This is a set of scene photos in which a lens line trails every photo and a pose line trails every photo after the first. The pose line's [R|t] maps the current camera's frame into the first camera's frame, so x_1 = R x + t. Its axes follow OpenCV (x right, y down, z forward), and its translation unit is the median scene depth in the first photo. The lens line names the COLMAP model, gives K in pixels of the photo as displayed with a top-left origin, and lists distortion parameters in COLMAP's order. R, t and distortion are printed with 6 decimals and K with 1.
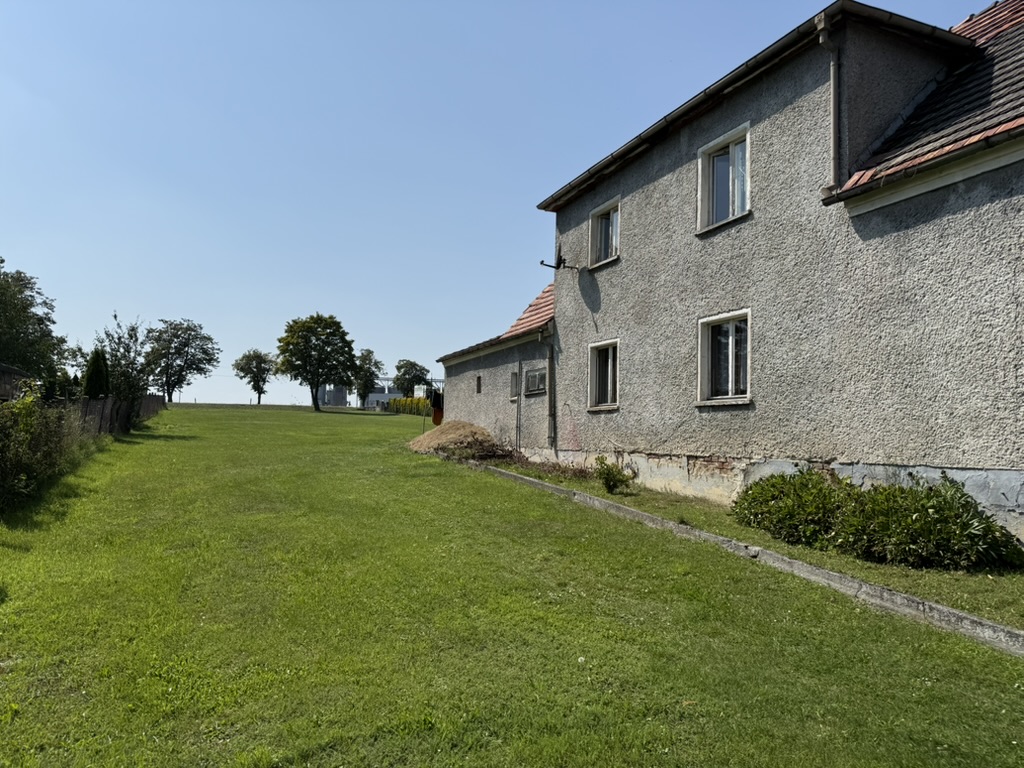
lens RADIAL K [[725.0, 0, 512.0], [0, 725.0, 384.0], [0, 0, 1]] dist [0.165507, -0.252803]
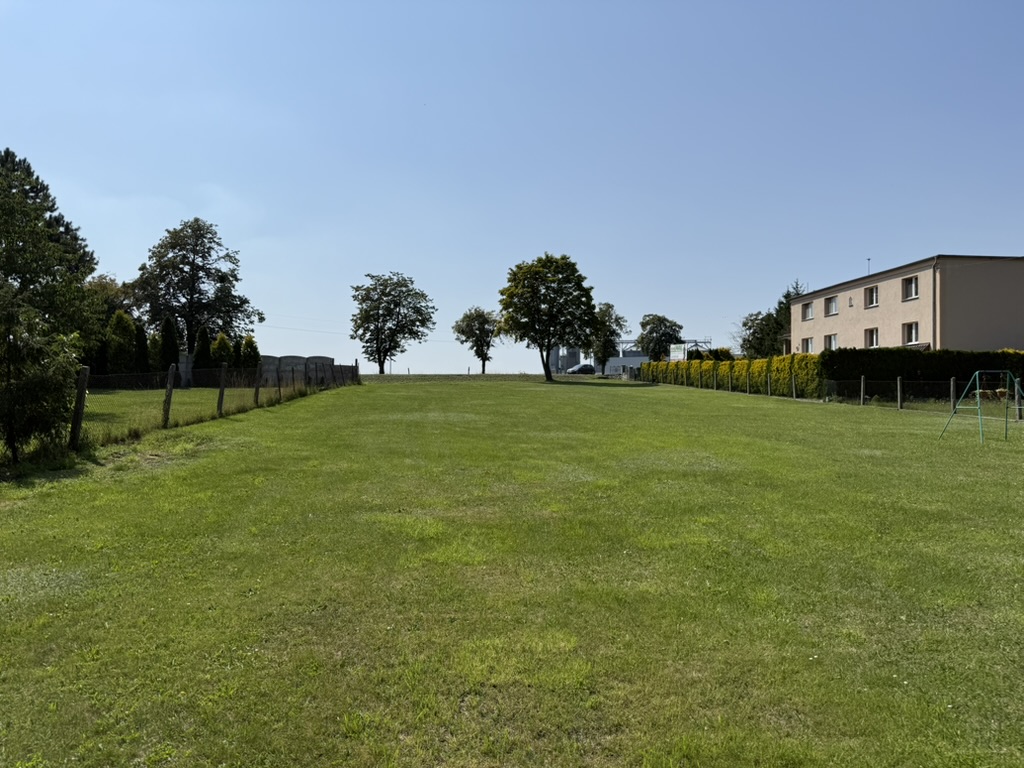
lens RADIAL K [[725.0, 0, 512.0], [0, 725.0, 384.0], [0, 0, 1]] dist [0.165507, -0.252803]
pose [[0.951110, -0.016944, -0.308386, -0.066090], [0.032271, 0.998480, 0.044669, 0.004260], [0.307160, -0.052437, 0.950212, 0.254843]]
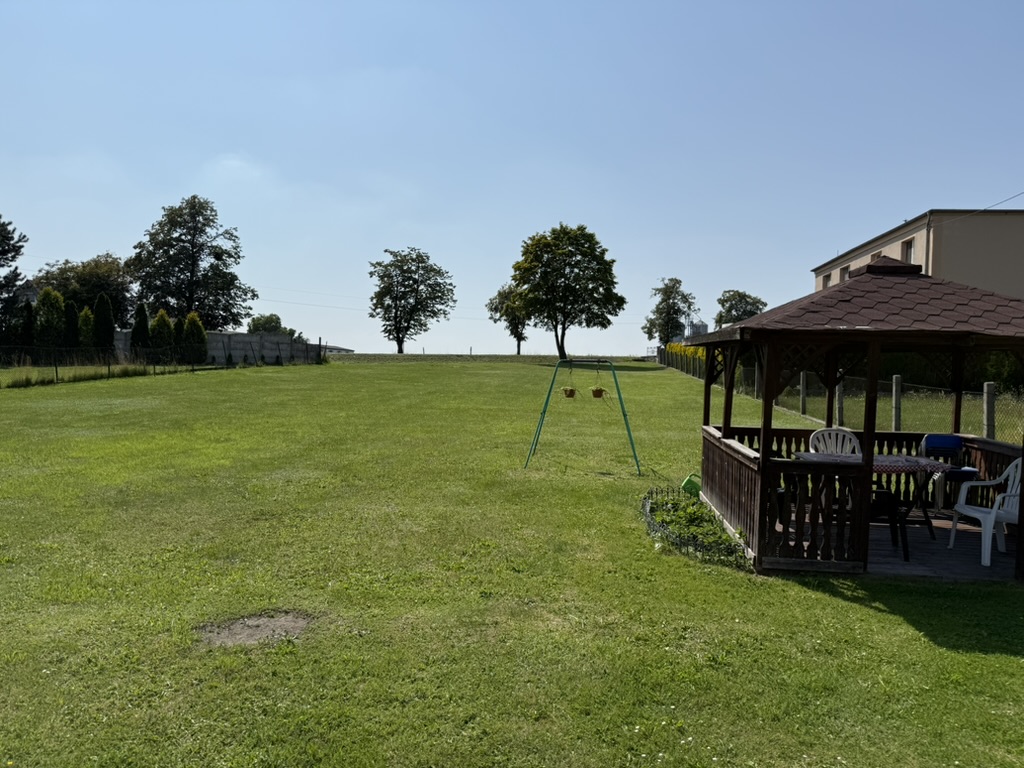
lens RADIAL K [[725.0, 0, 512.0], [0, 725.0, 384.0], [0, 0, 1]] dist [0.165507, -0.252803]
pose [[0.870423, 0.010981, -0.492182, 0.038668], [0.025586, 0.997391, 0.067502, 0.007608], [0.491639, -0.071348, 0.867871, 0.354678]]
